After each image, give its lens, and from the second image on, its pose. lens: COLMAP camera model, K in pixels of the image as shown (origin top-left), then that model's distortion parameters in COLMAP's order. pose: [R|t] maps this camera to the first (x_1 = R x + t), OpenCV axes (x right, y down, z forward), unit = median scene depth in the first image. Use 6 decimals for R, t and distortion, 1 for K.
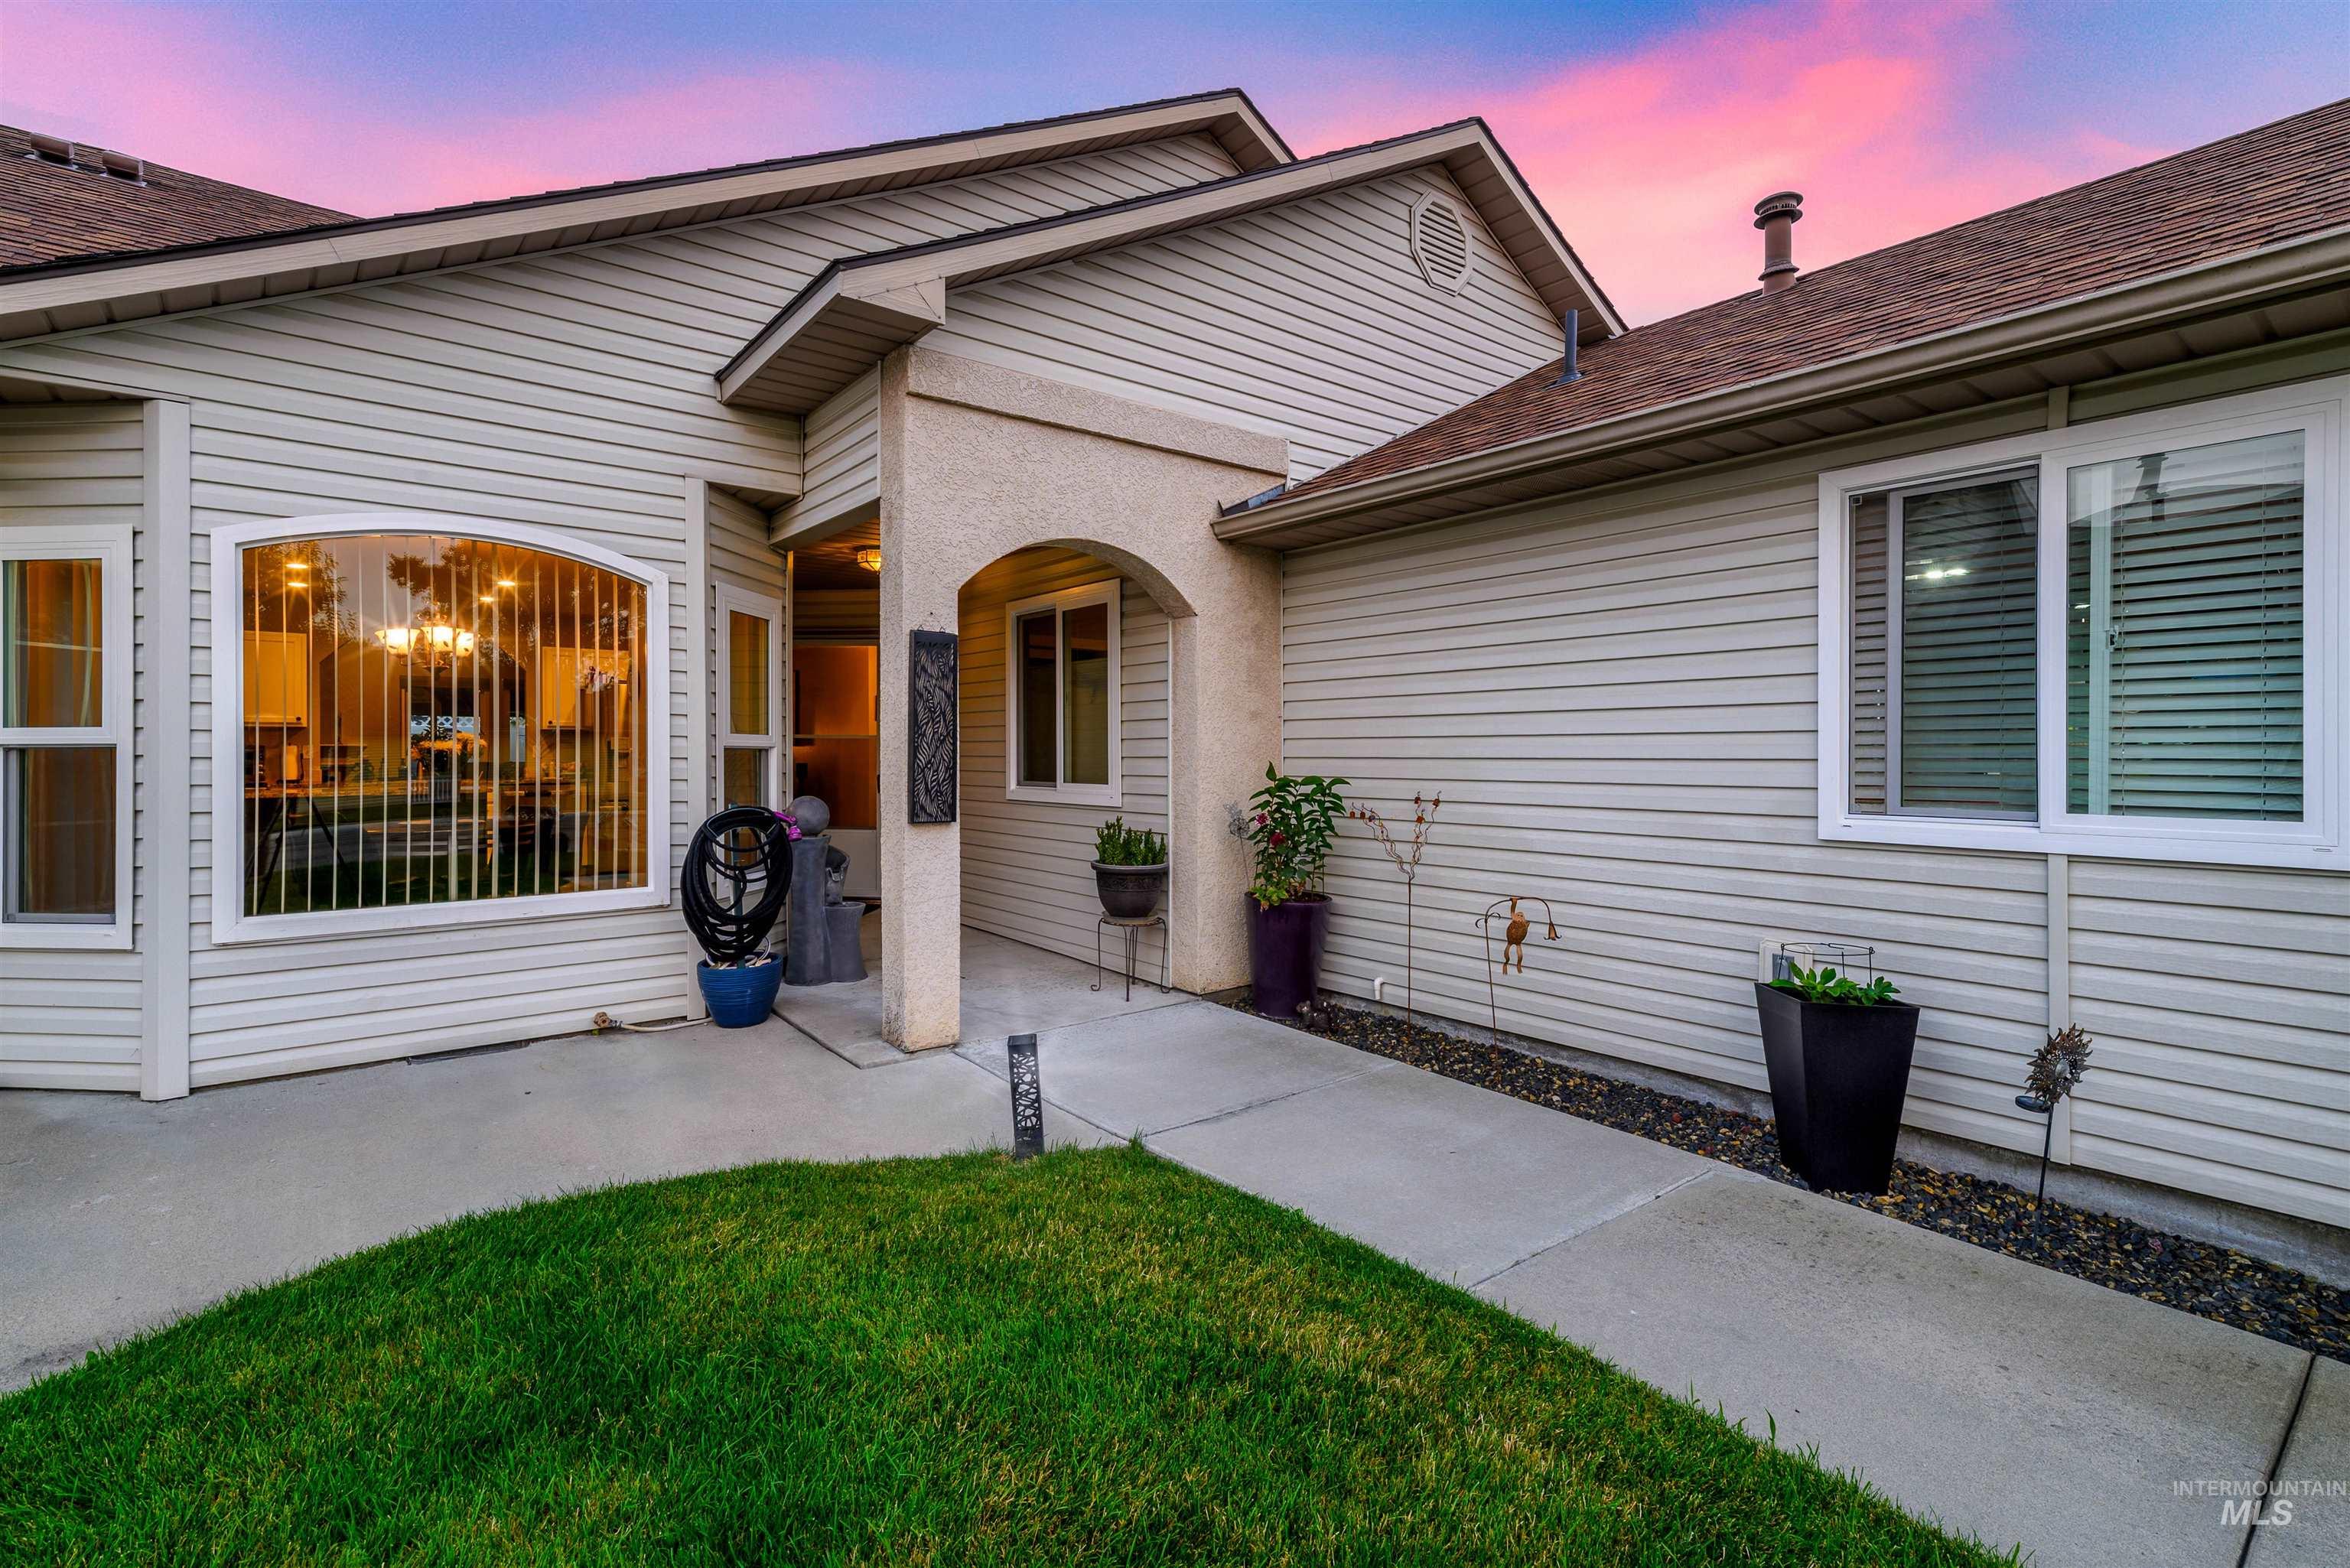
lens RADIAL K [[1071.3, 0, 1169.8], [0, 1071.3, 762.8], [0, 0, 1]] dist [0.003189, 0.000898]
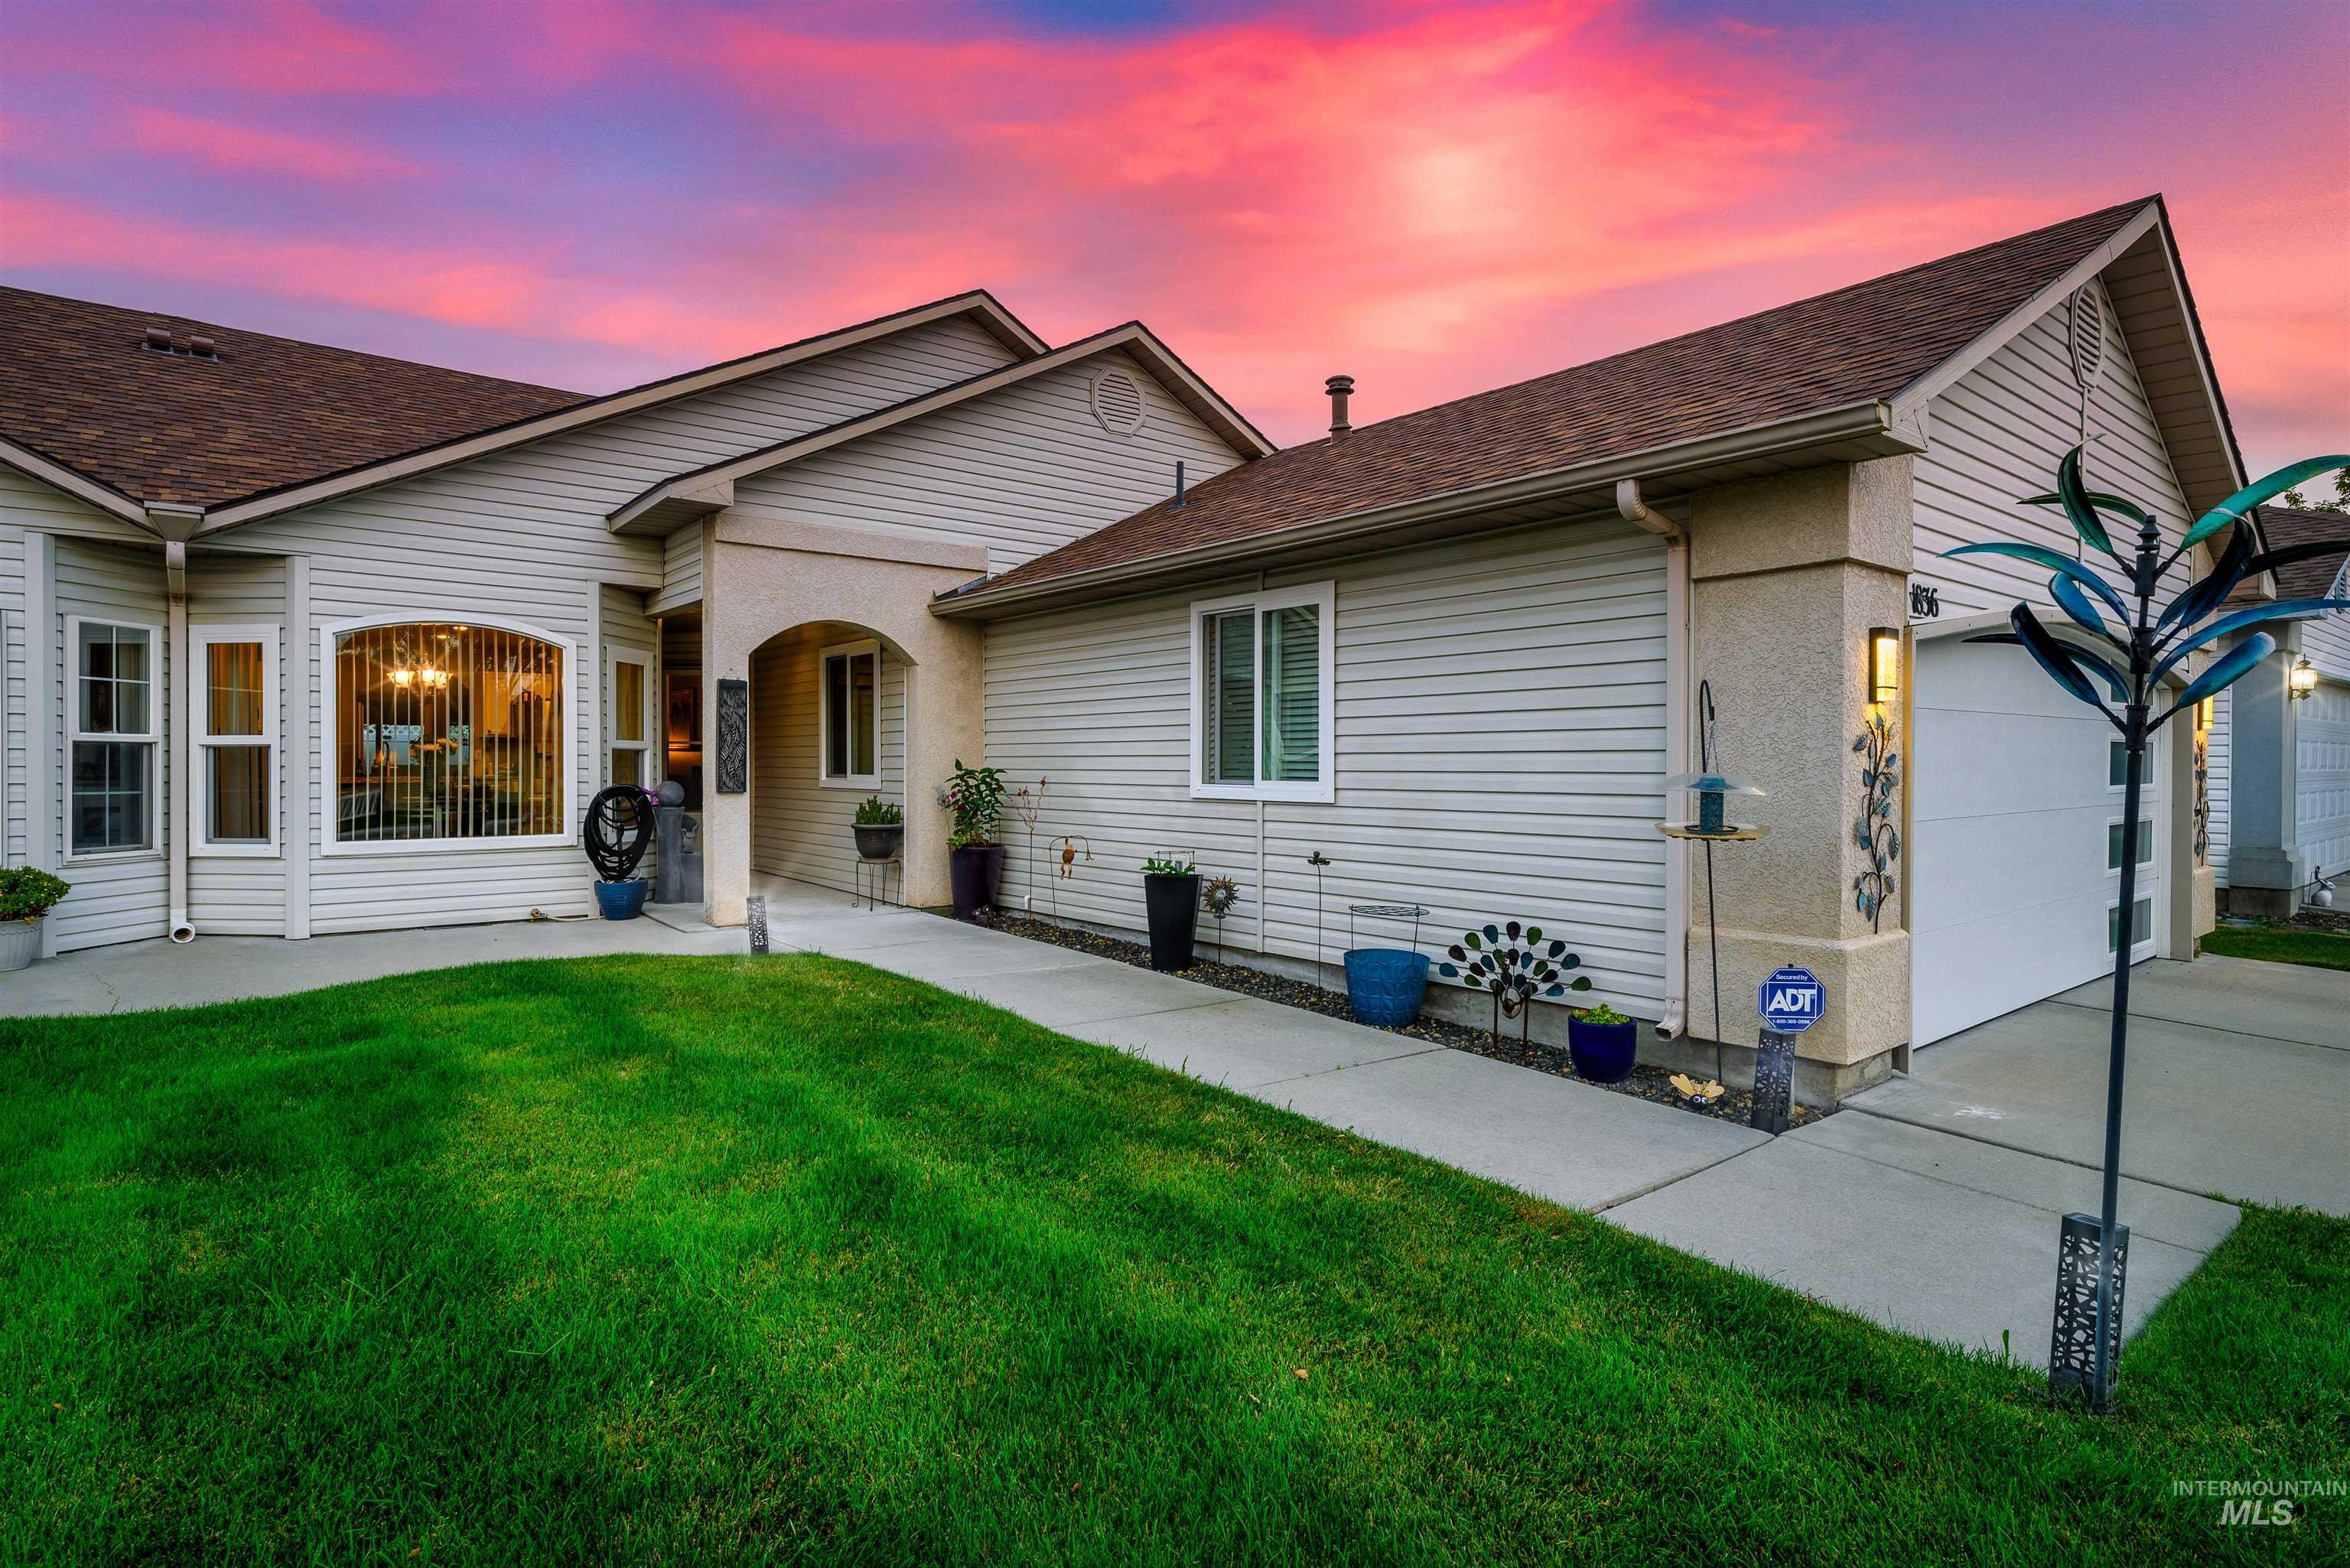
lens RADIAL K [[1208.2, 0, 1175.0], [0, 1208.2, 784.0], [0, 0, 1]] dist [0.000177, -0.000897]
pose [[0.999953, 0.002787, 0.009236, 0.398347], [-0.002854, 0.999970, 0.007246, 0.022597], [-0.009215, -0.007272, 0.999931, -0.791333]]
